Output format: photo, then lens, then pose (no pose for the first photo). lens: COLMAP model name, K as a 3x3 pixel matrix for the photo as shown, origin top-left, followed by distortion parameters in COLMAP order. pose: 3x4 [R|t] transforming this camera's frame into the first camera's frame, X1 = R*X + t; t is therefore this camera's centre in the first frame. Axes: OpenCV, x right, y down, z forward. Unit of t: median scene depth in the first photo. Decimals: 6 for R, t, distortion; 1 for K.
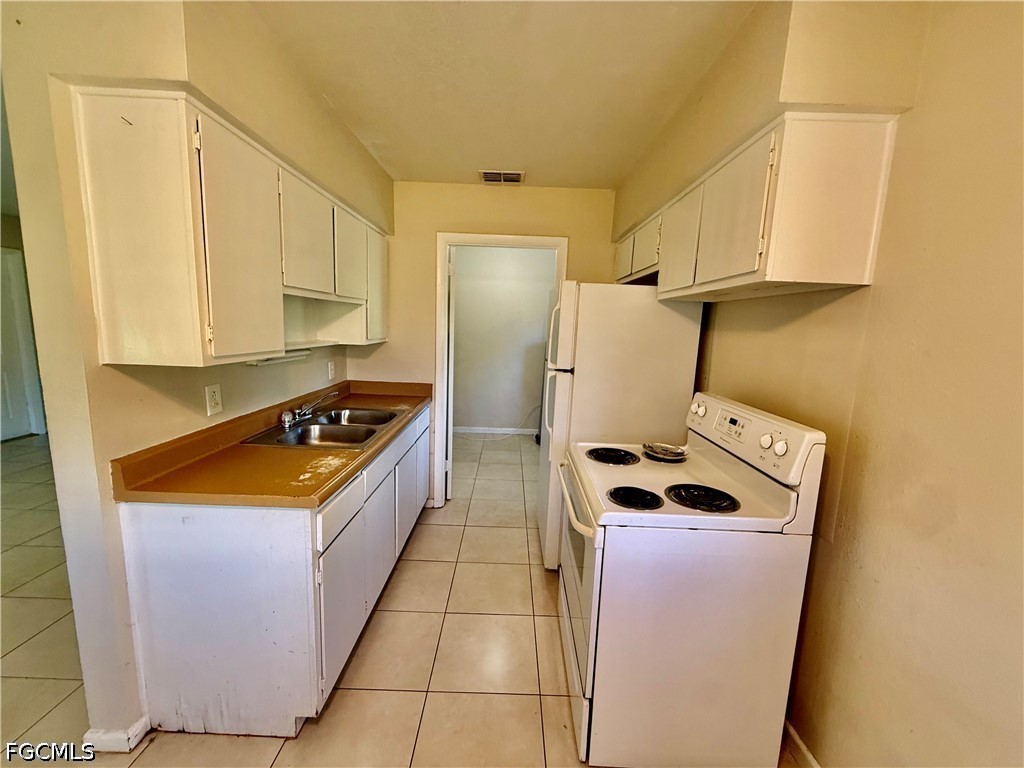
lens RADIAL K [[405.9, 0, 511.2], [0, 405.9, 383.3], [0, 0, 1]] dist [0.000730, -0.000316]
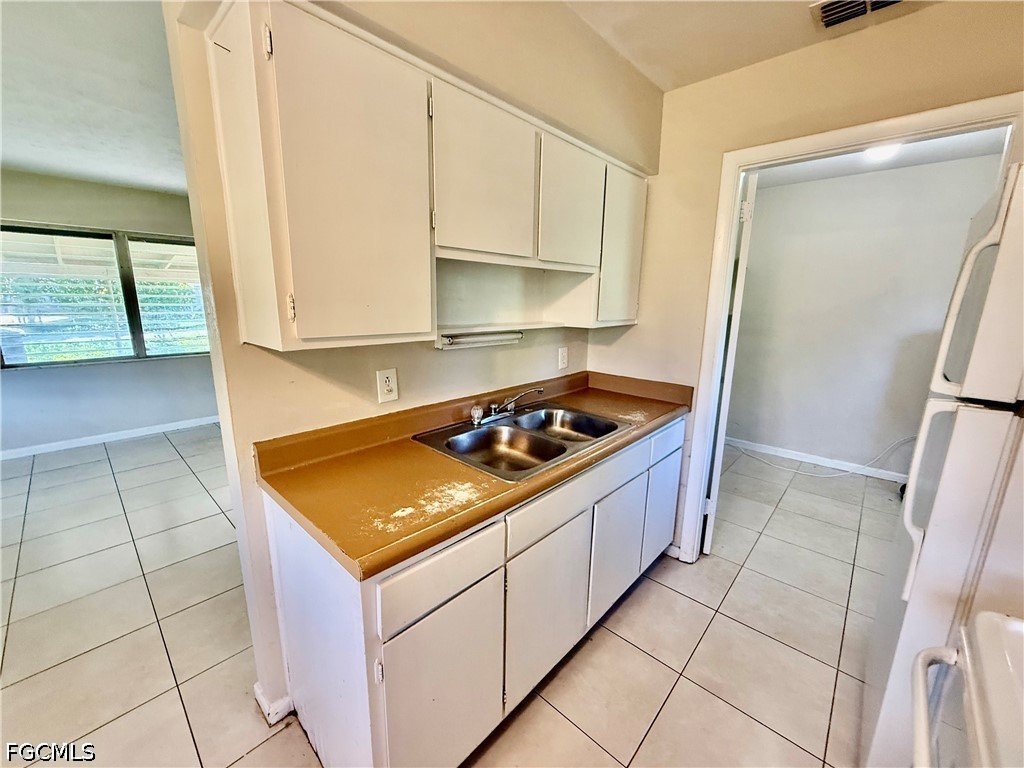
lens RADIAL K [[405.9, 0, 511.2], [0, 405.9, 383.3], [0, 0, 1]] dist [0.000730, -0.000316]
pose [[0.733874, 0.111270, -0.670110, 0.052833], [-0.083566, 0.993788, 0.073498, -0.041367], [0.674126, 0.002060, 0.738614, 0.399809]]
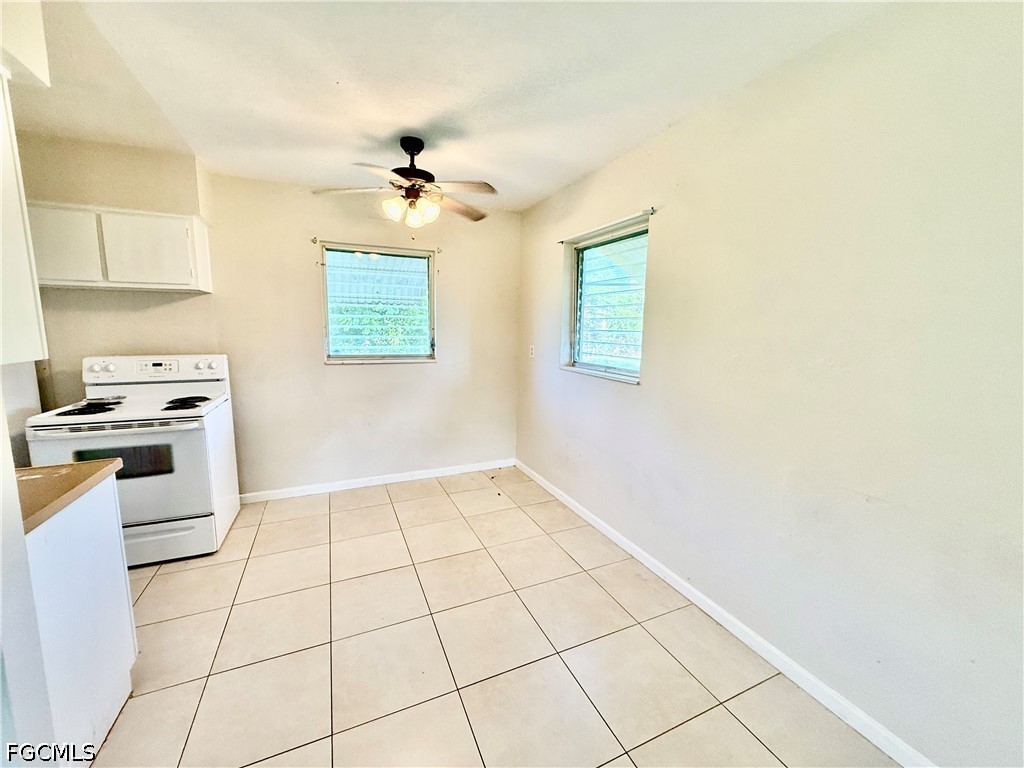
lens RADIAL K [[405.9, 0, 511.2], [0, 405.9, 383.3], [0, 0, 1]] dist [0.000730, -0.000316]
pose [[-0.405040, -0.167793, 0.898771, -1.162566], [0.102274, 0.968531, 0.226907, -0.048439], [-0.908561, 0.183827, -0.375133, 0.206587]]
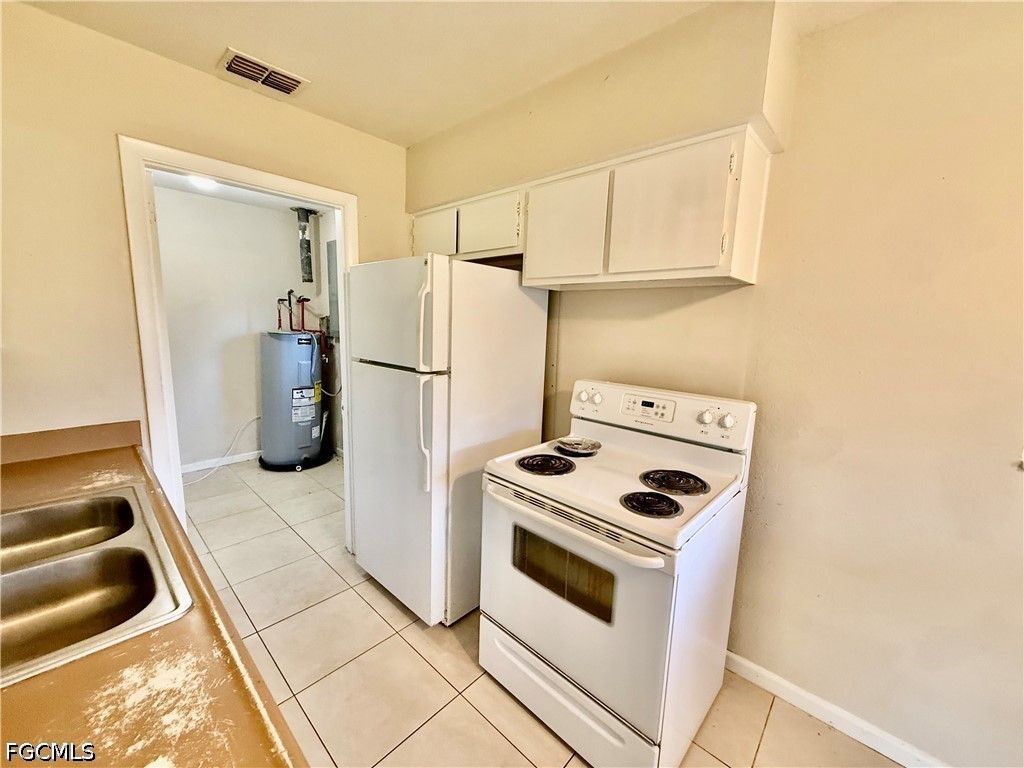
lens RADIAL K [[405.9, 0, 511.2], [0, 405.9, 383.3], [0, 0, 1]] dist [0.000730, -0.000316]
pose [[0.681570, -0.127934, 0.720483, -0.336808], [0.098610, 0.991675, 0.082805, -0.061345], [-0.725078, 0.014609, 0.688511, 0.366871]]
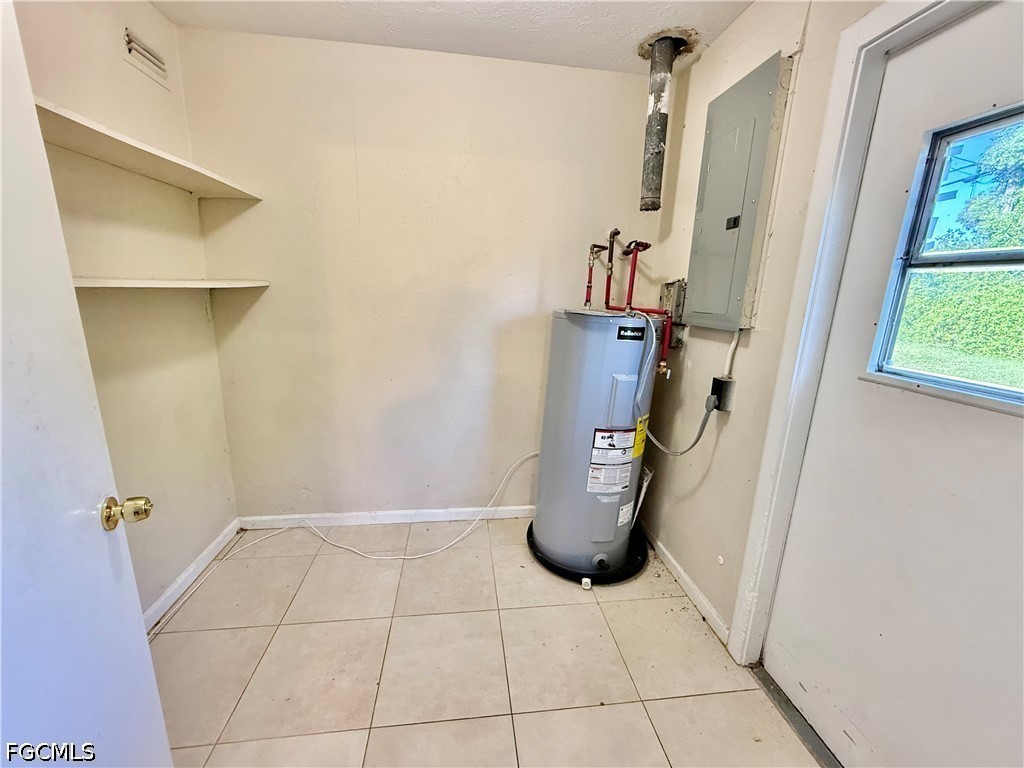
lens RADIAL K [[405.9, 0, 511.2], [0, 405.9, 383.3], [0, 0, 1]] dist [0.000730, -0.000316]
pose [[0.993105, -0.034579, 0.112011, 0.001348], [0.024132, 0.995344, 0.093313, -0.163490], [-0.114716, -0.089967, 0.989316, 1.410297]]
